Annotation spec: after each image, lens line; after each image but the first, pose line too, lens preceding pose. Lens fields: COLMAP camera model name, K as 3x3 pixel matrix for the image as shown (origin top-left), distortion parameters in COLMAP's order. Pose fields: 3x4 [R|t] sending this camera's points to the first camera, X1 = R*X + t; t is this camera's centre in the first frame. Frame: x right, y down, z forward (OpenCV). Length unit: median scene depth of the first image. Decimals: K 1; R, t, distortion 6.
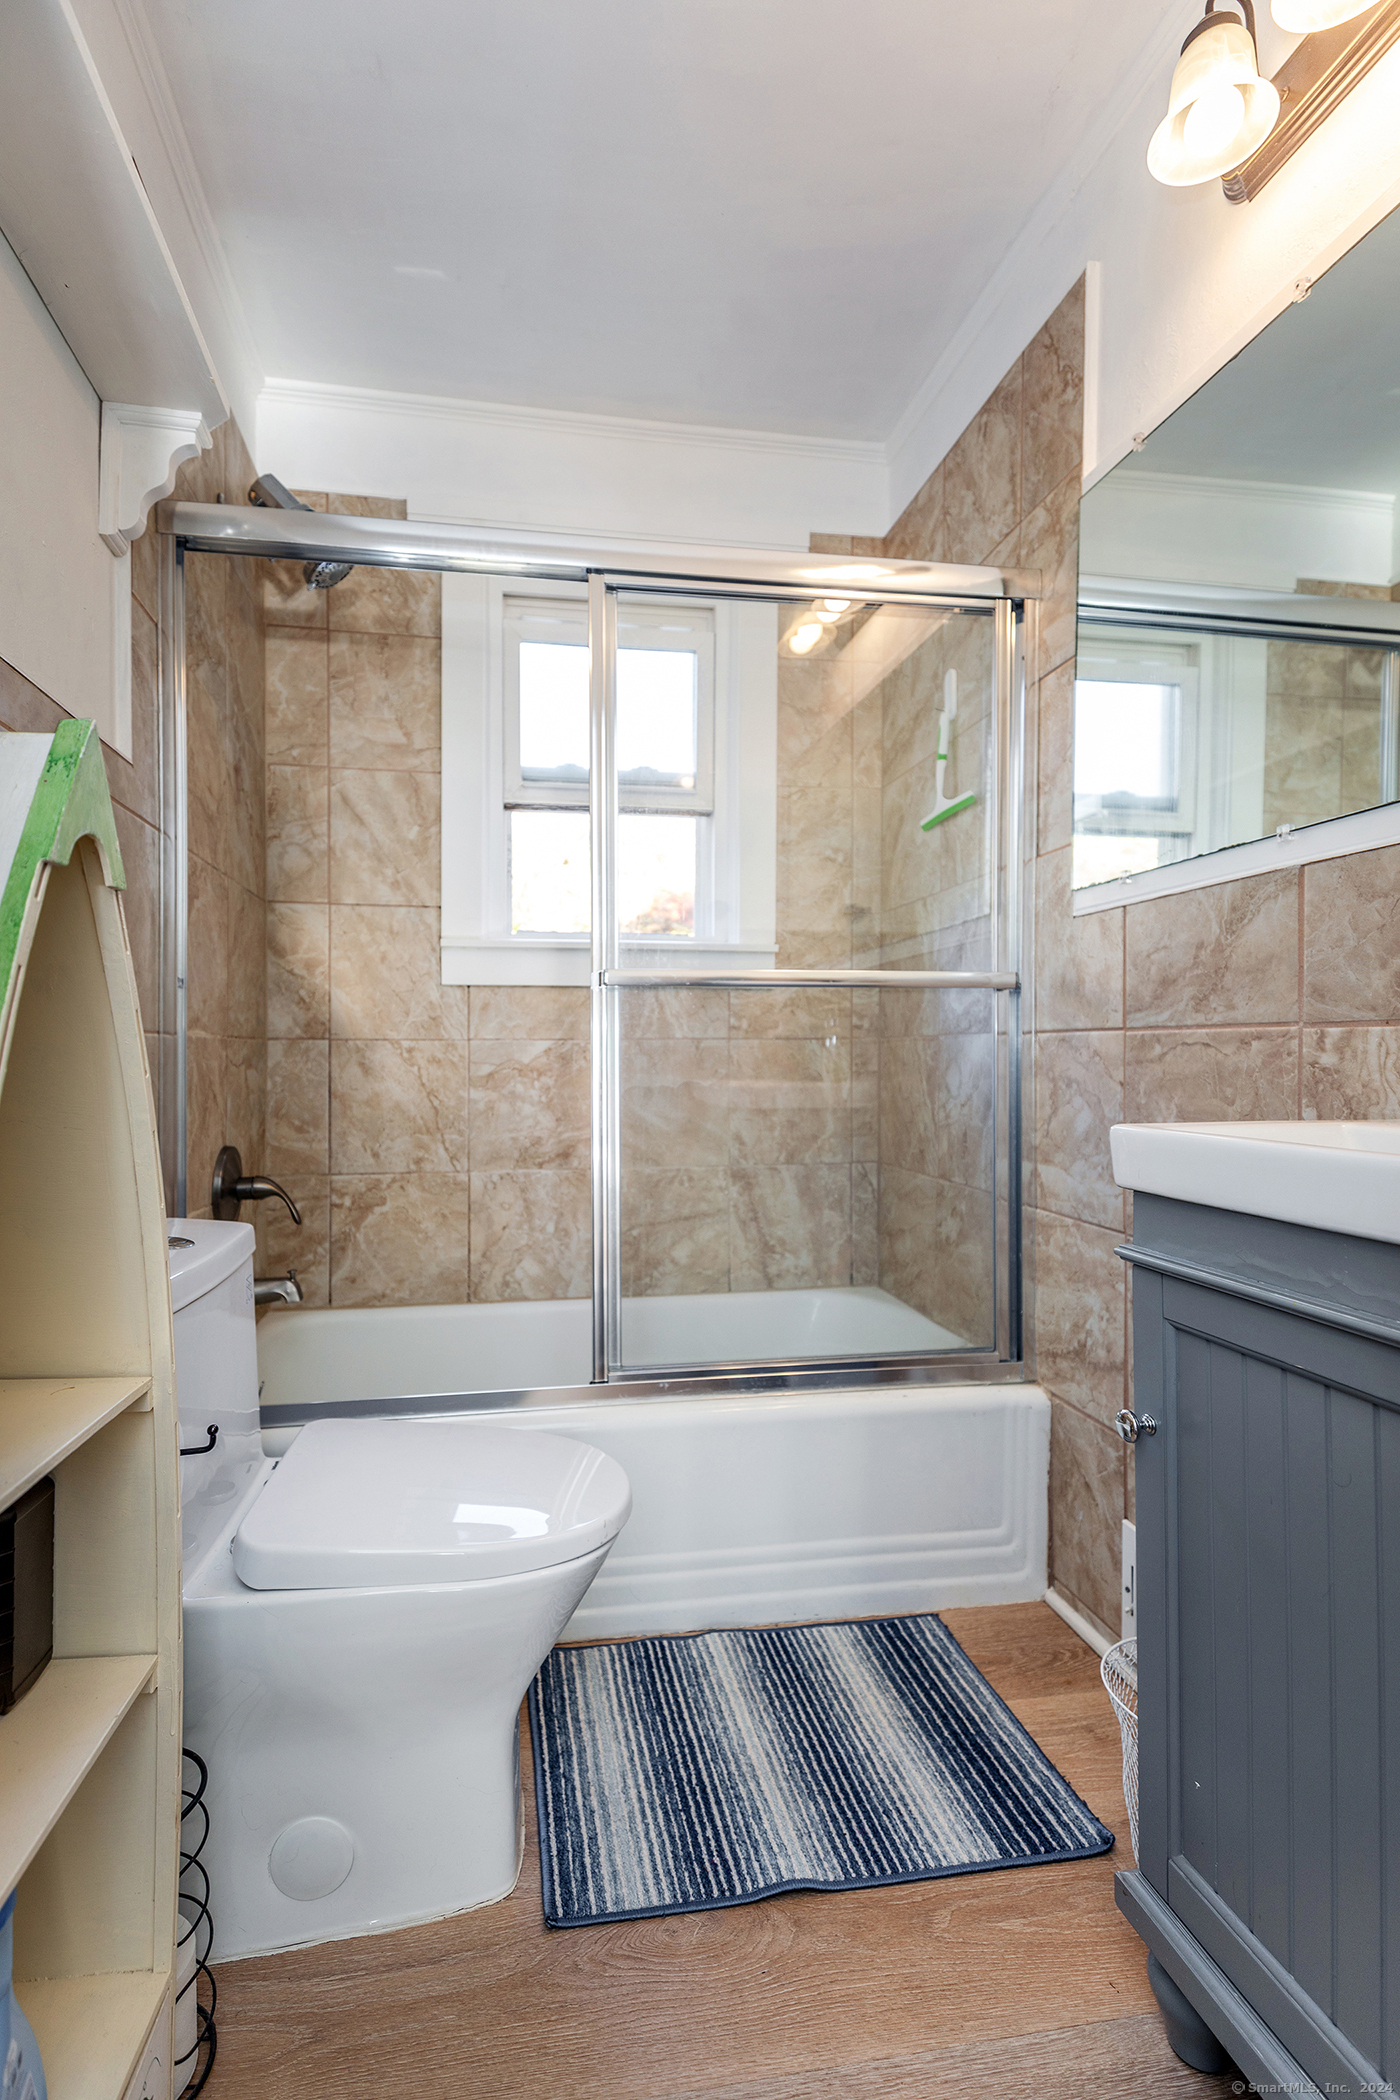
lens RADIAL K [[948.9, 0, 622.8], [0, 948.9, 1049.7], [0, 0, 1]] dist [0.027944, -0.013102]
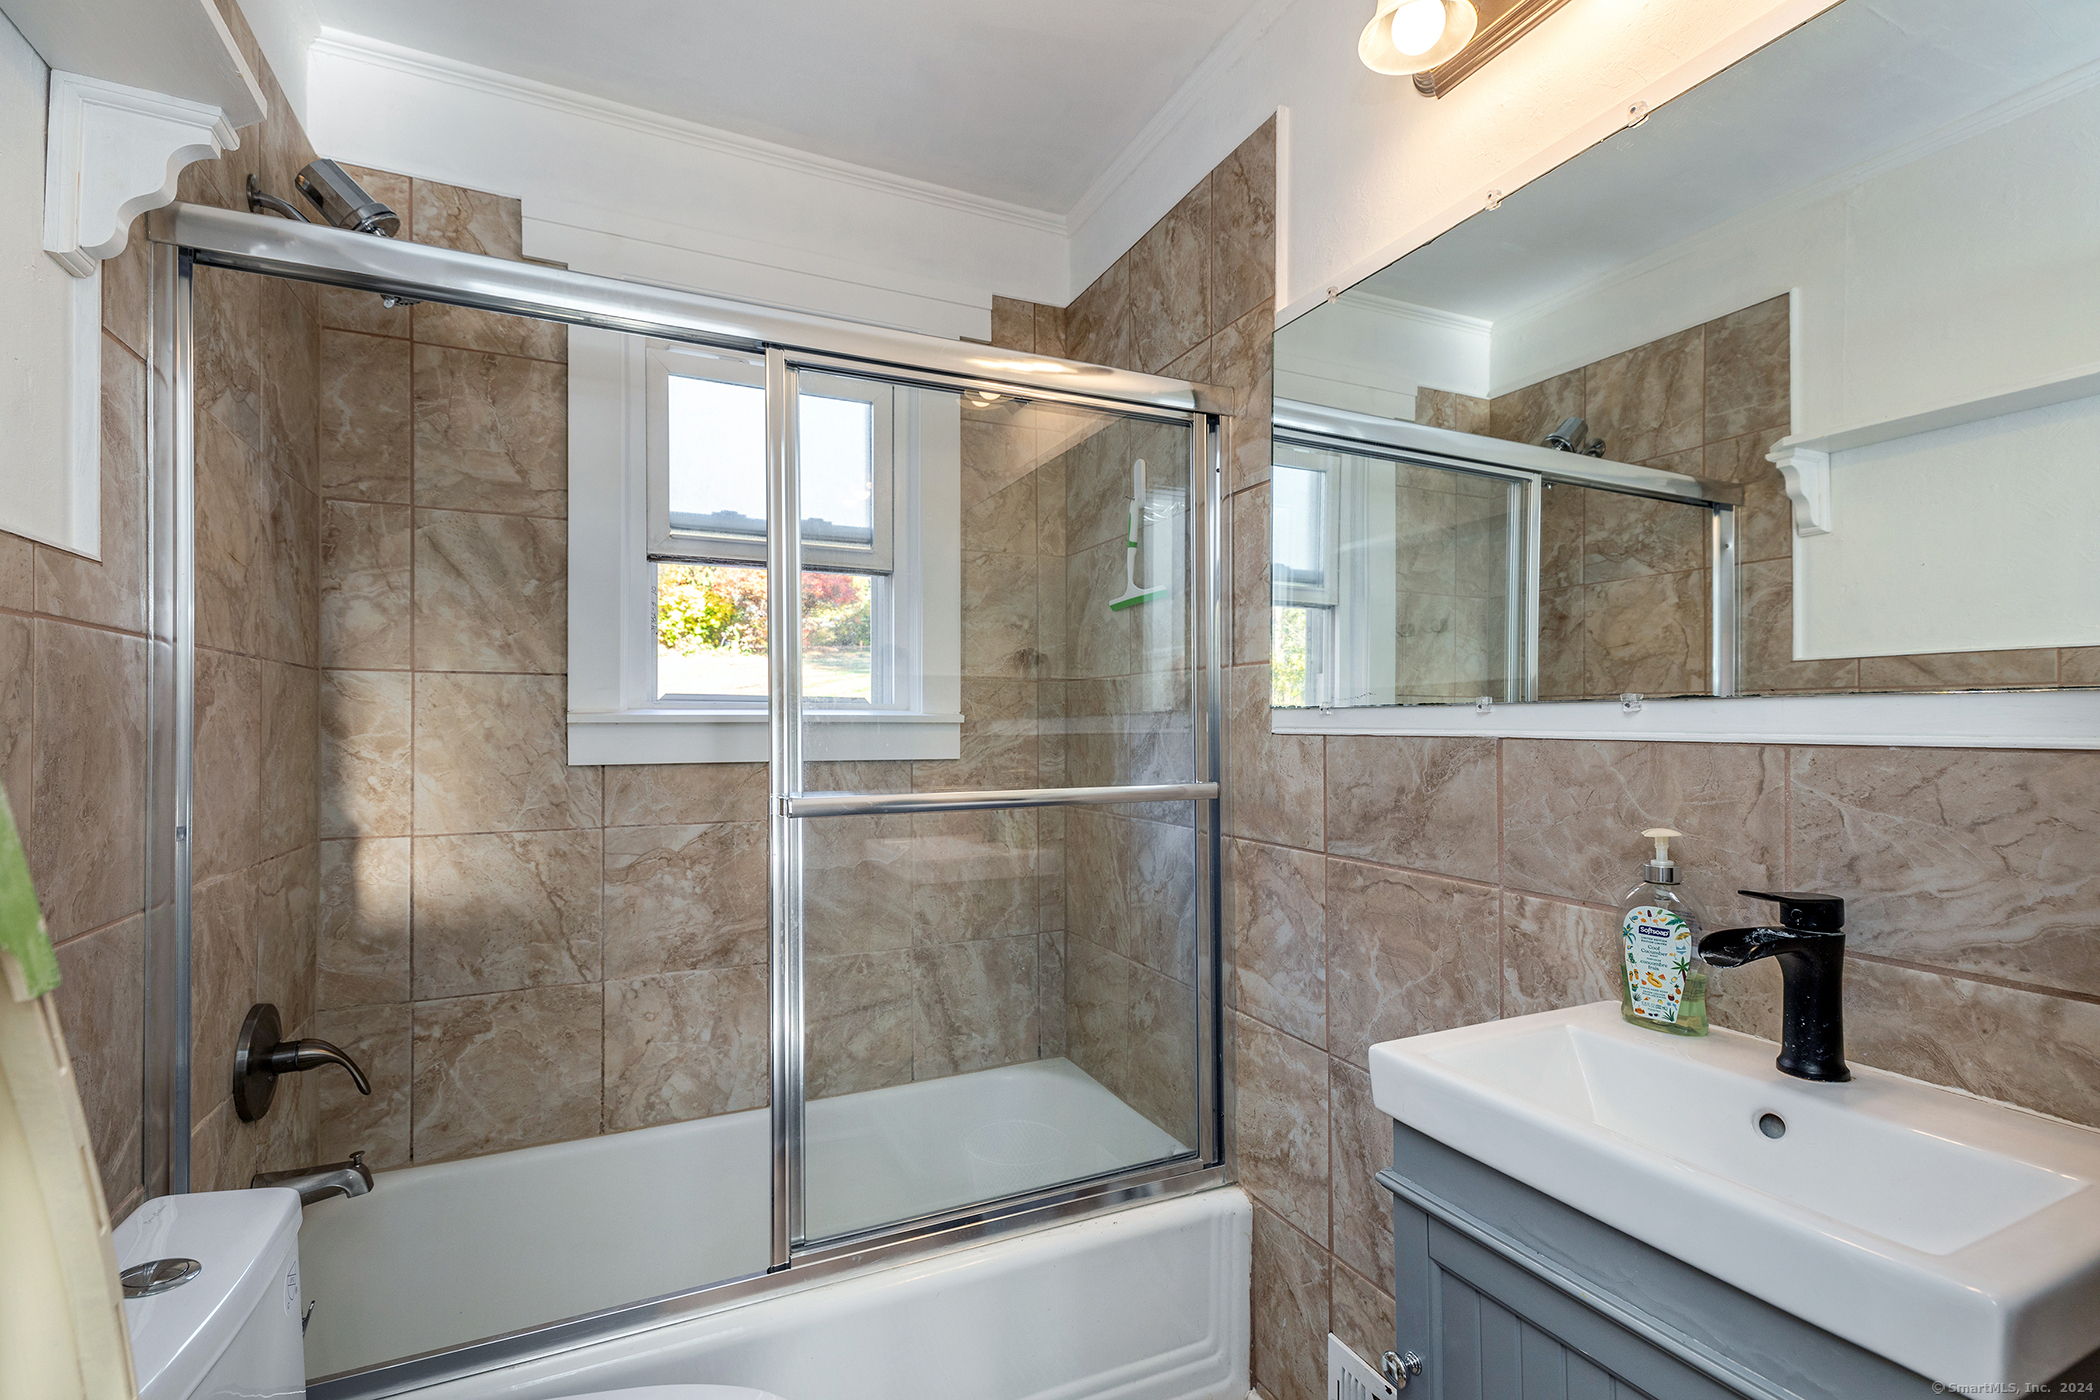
lens RADIAL K [[948.9, 0, 1046.6], [0, 948.9, 690.2], [0, 0, 1]] dist [0.027944, -0.013102]
pose [[0.957448, -0.008968, 0.288466, -0.034180], [0.016698, 0.999564, -0.024349, -0.127428], [-0.288122, 0.028130, 0.957180, 0.084197]]
